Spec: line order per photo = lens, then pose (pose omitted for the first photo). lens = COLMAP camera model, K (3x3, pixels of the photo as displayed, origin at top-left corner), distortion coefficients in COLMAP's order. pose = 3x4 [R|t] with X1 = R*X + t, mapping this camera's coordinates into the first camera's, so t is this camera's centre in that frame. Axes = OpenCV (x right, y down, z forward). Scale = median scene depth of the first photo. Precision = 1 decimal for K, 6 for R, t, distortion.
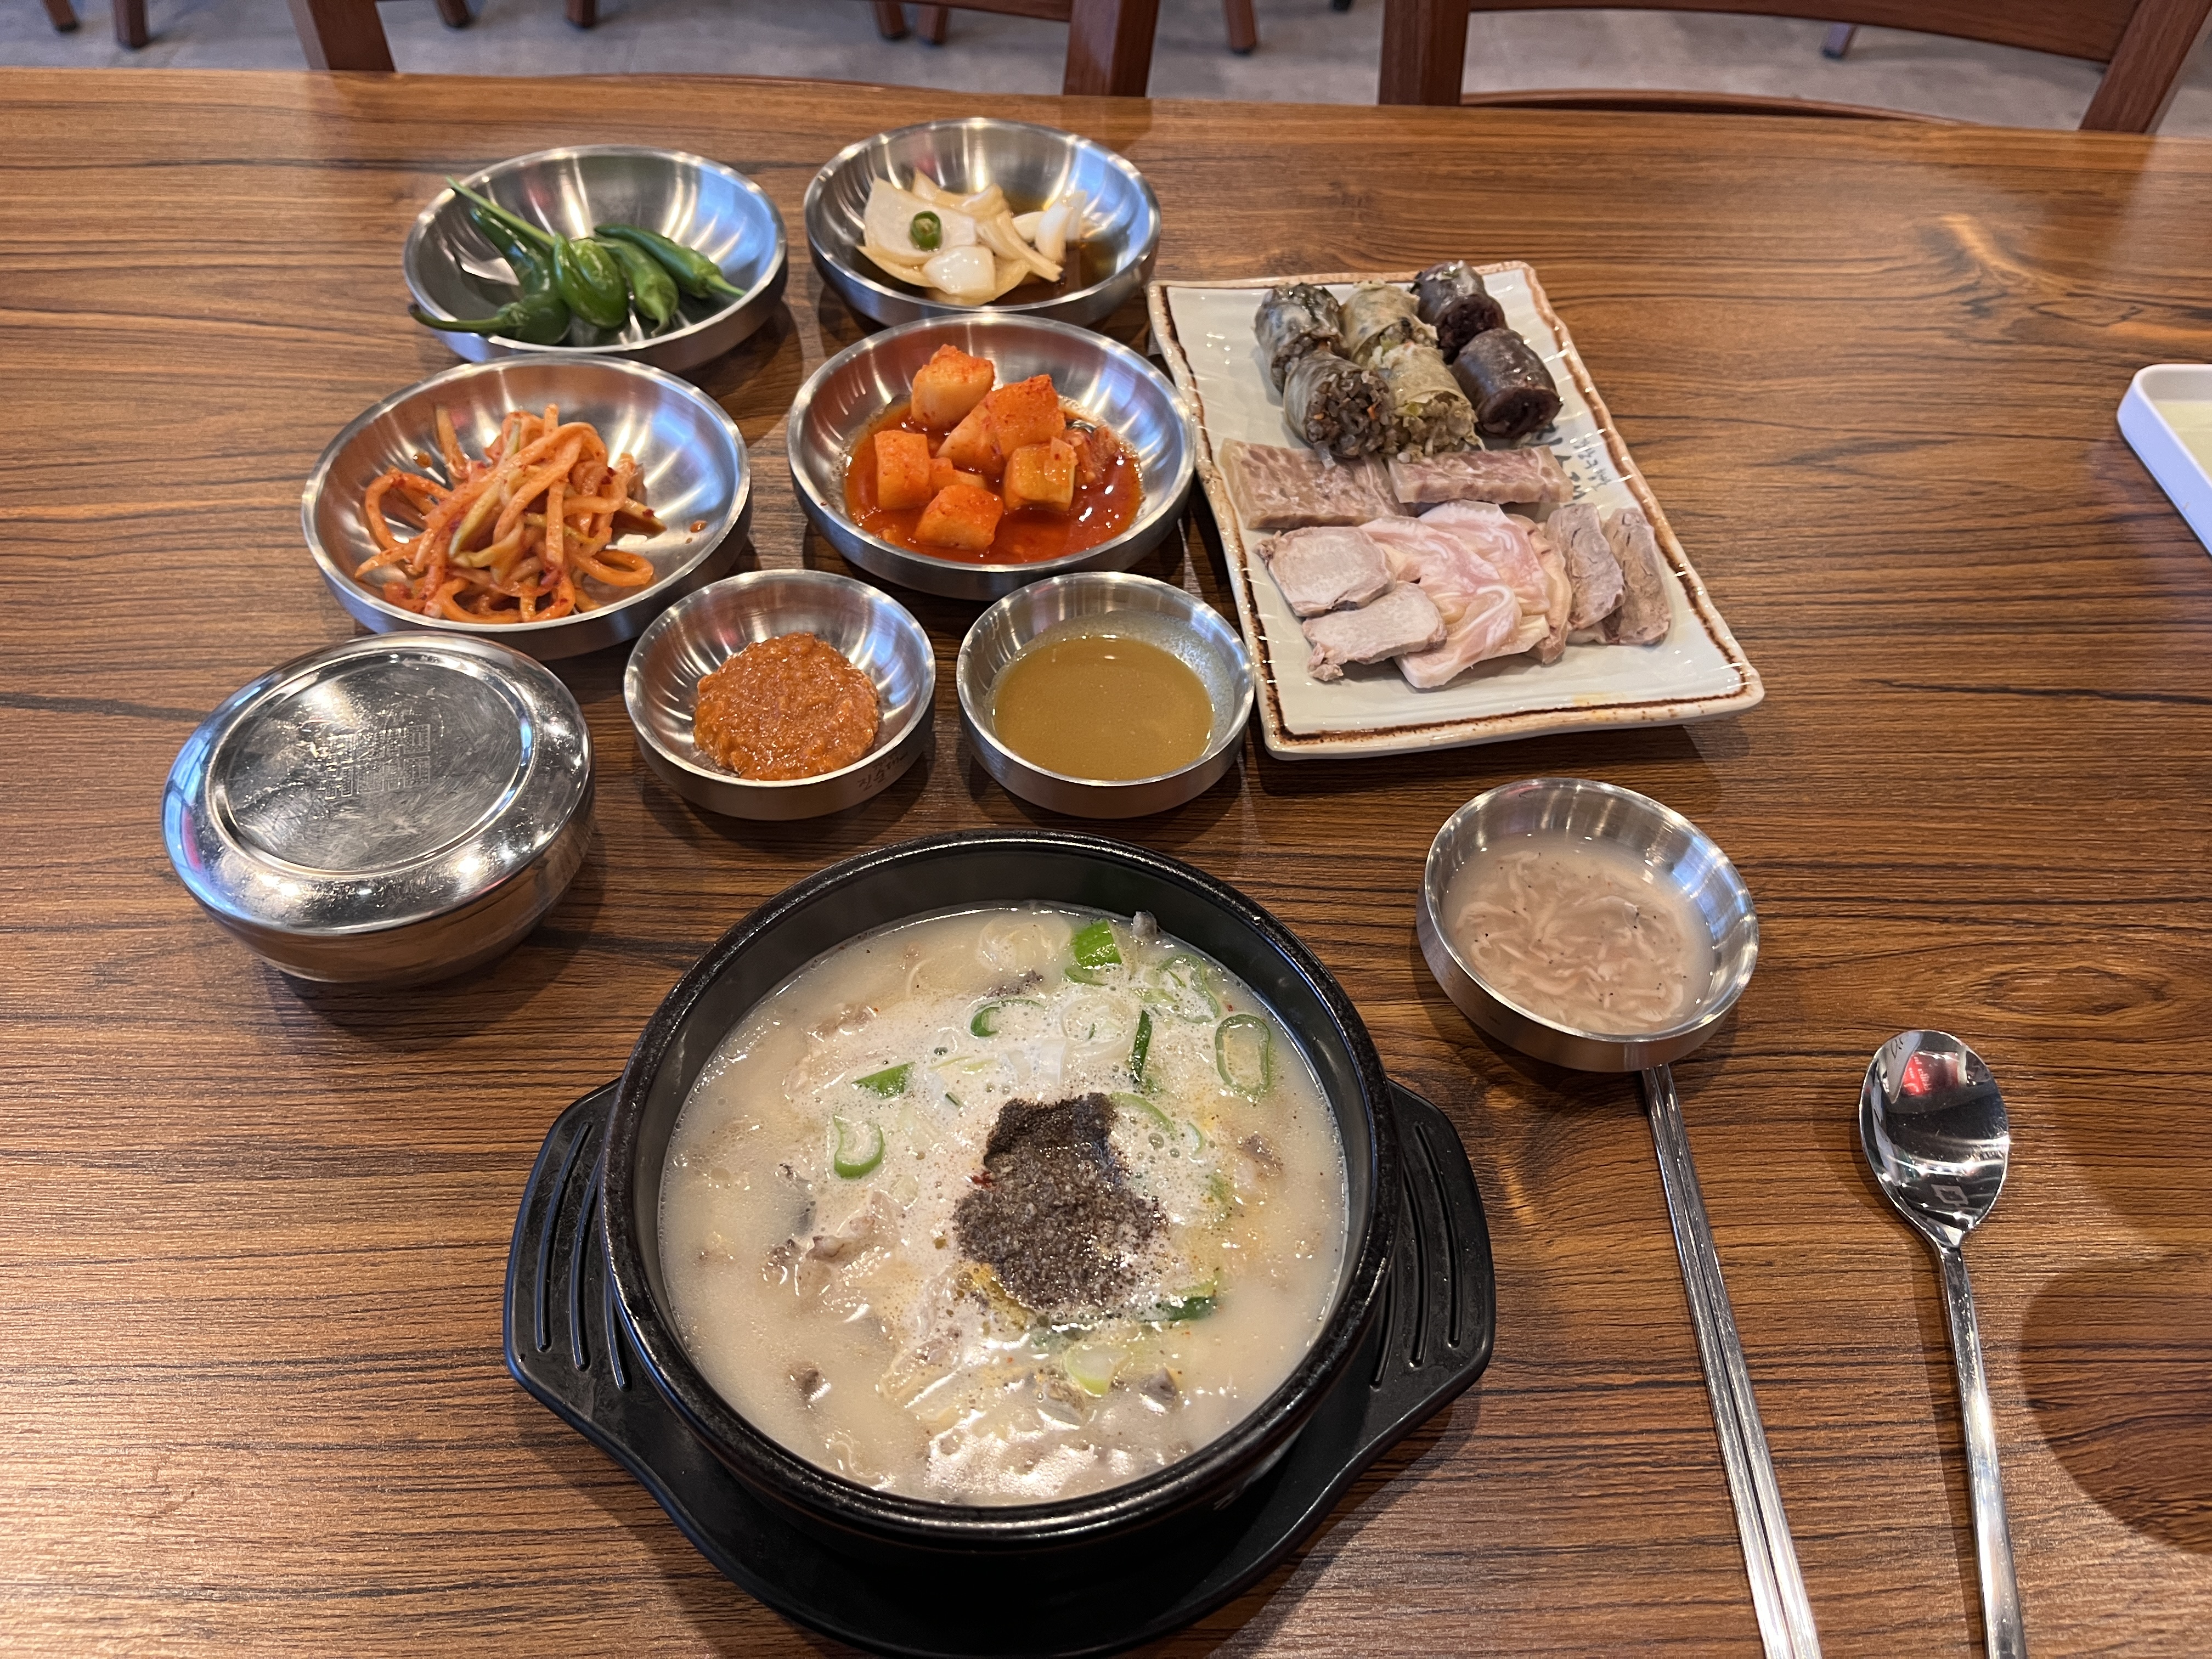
lens RADIAL K [[1718.5, 0, 1098.8], [0, 1718.5, 823.0], [0, 0, 1]] dist [0.067415, -0.116853]
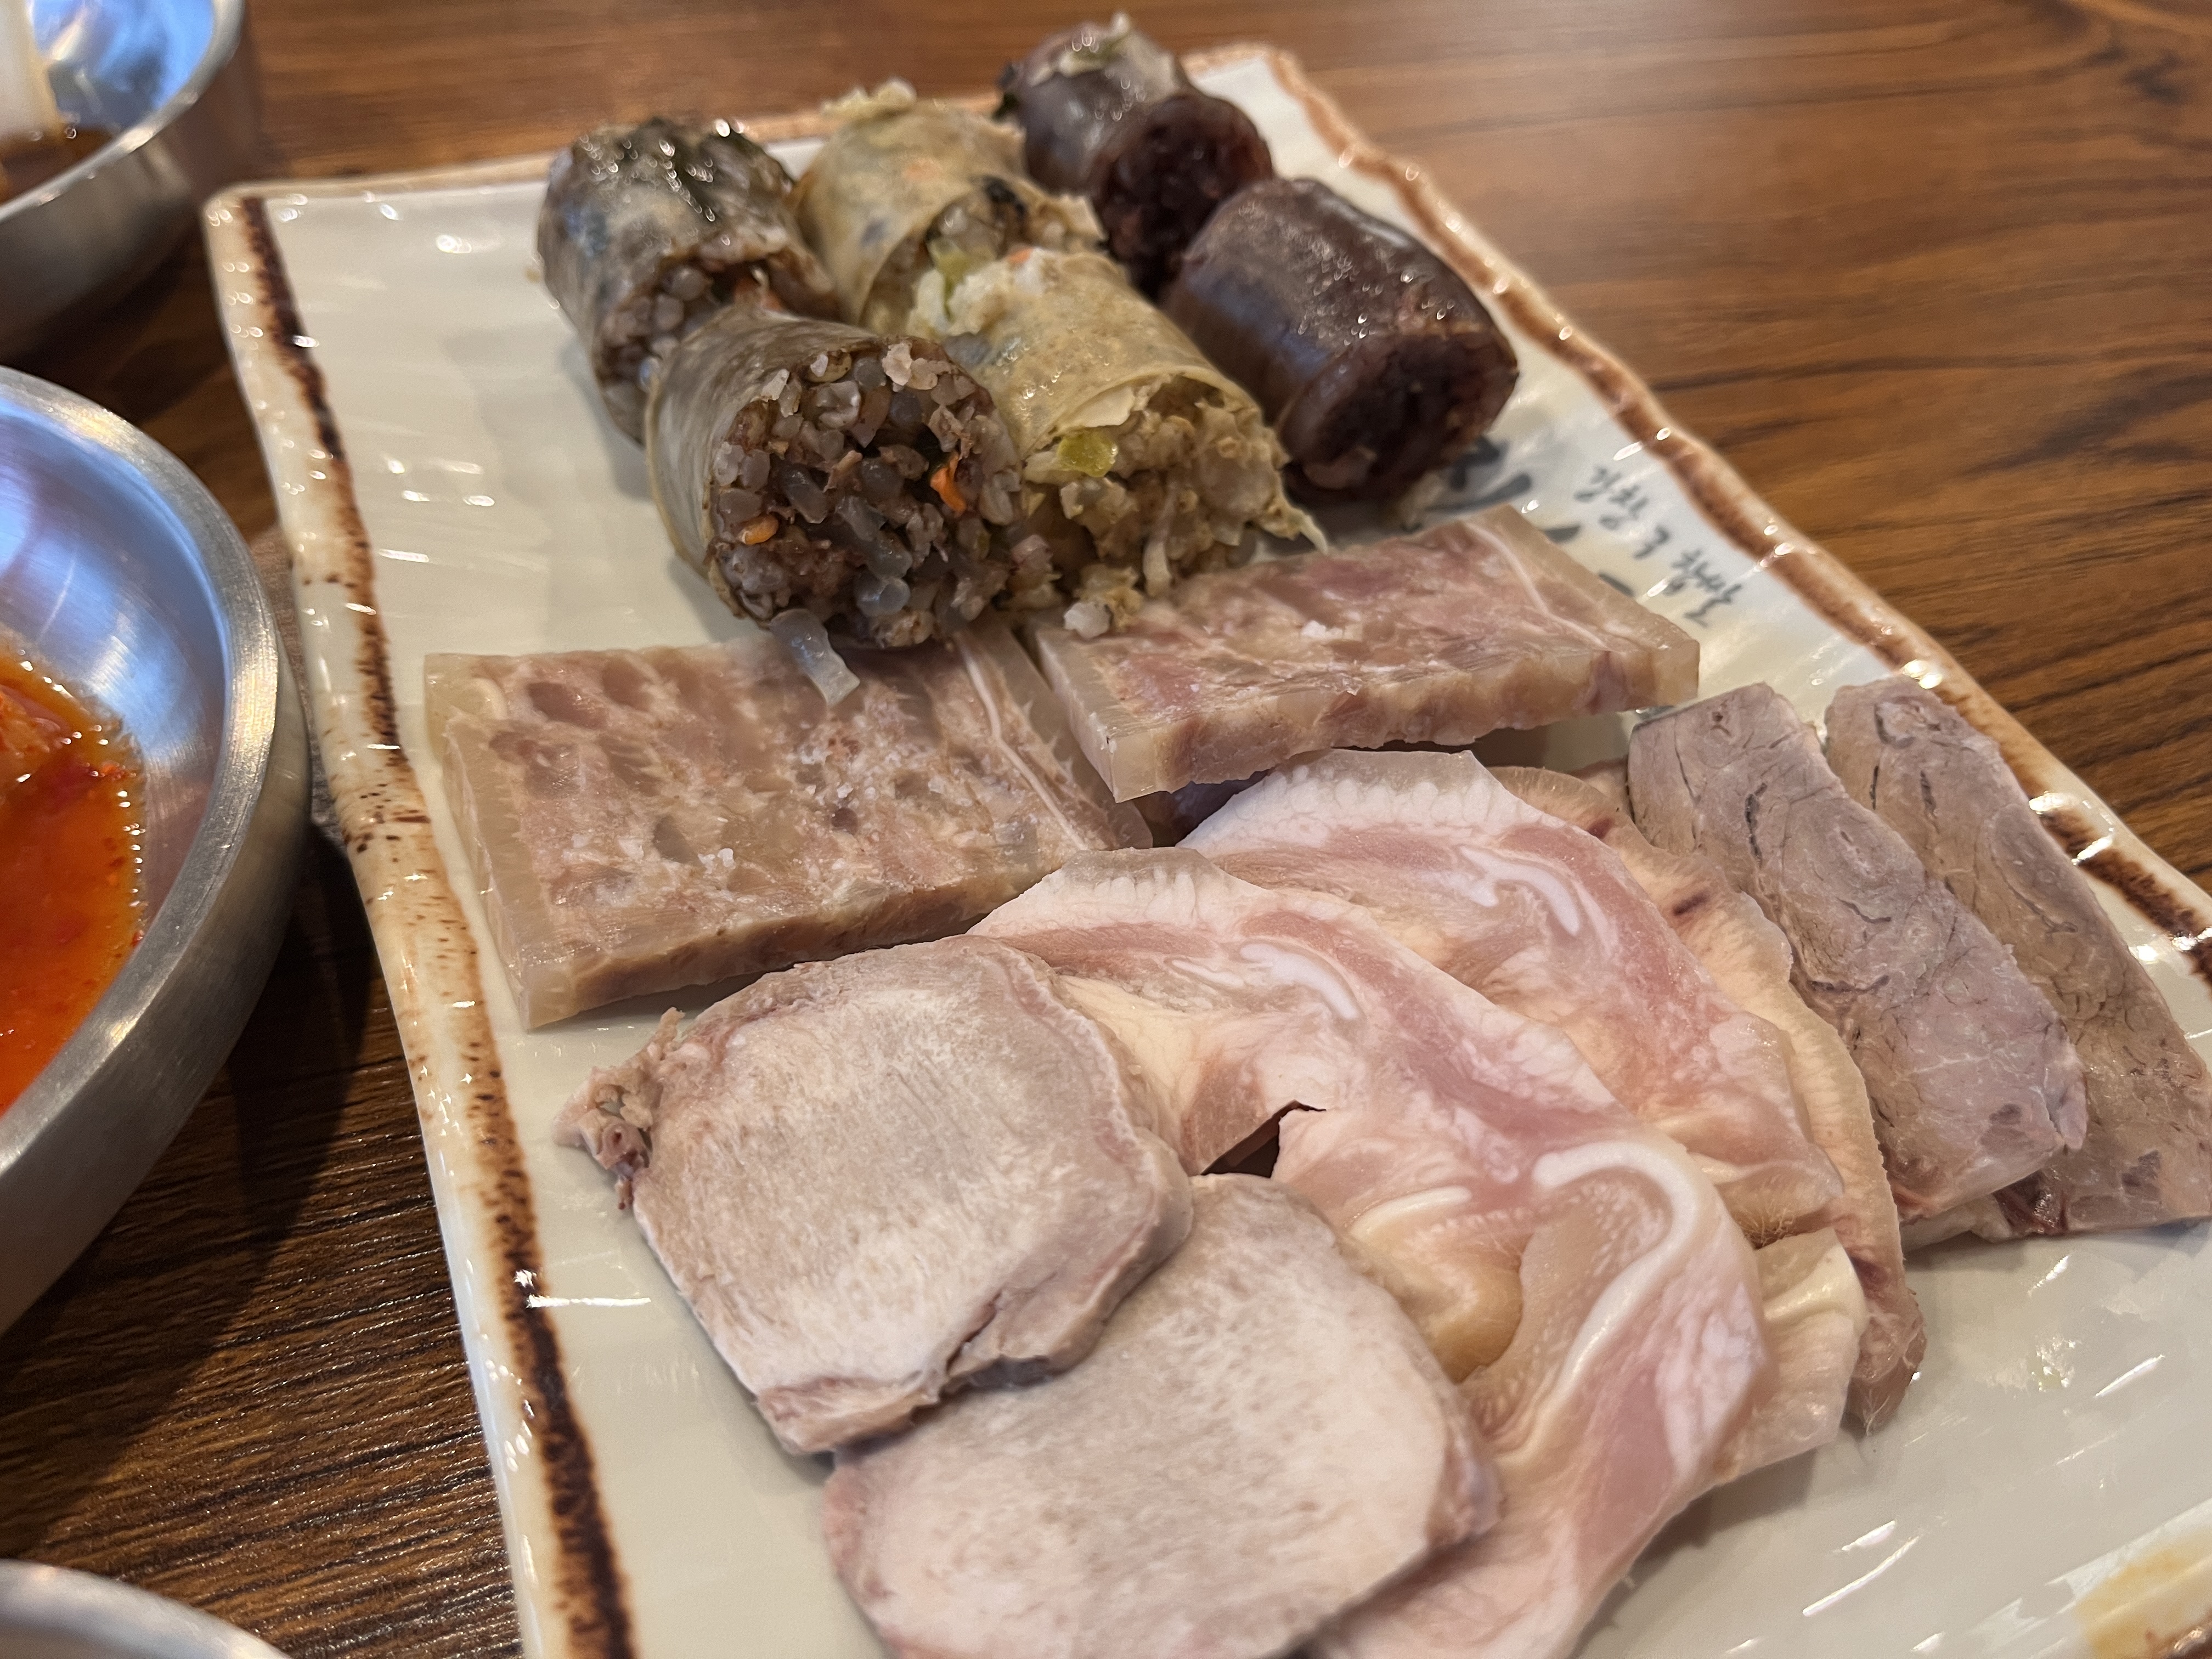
lens RADIAL K [[1803.5, 0, 1106.0], [0, 1803.5, 829.5], [0, 0, 1]] dist [0.024910, -0.101295]
pose [[0.962499, -0.184896, 0.198515, 0.121318], [0.192307, 0.981159, -0.018553, -0.183001], [-0.191345, 0.056033, 0.979922, 0.754710]]
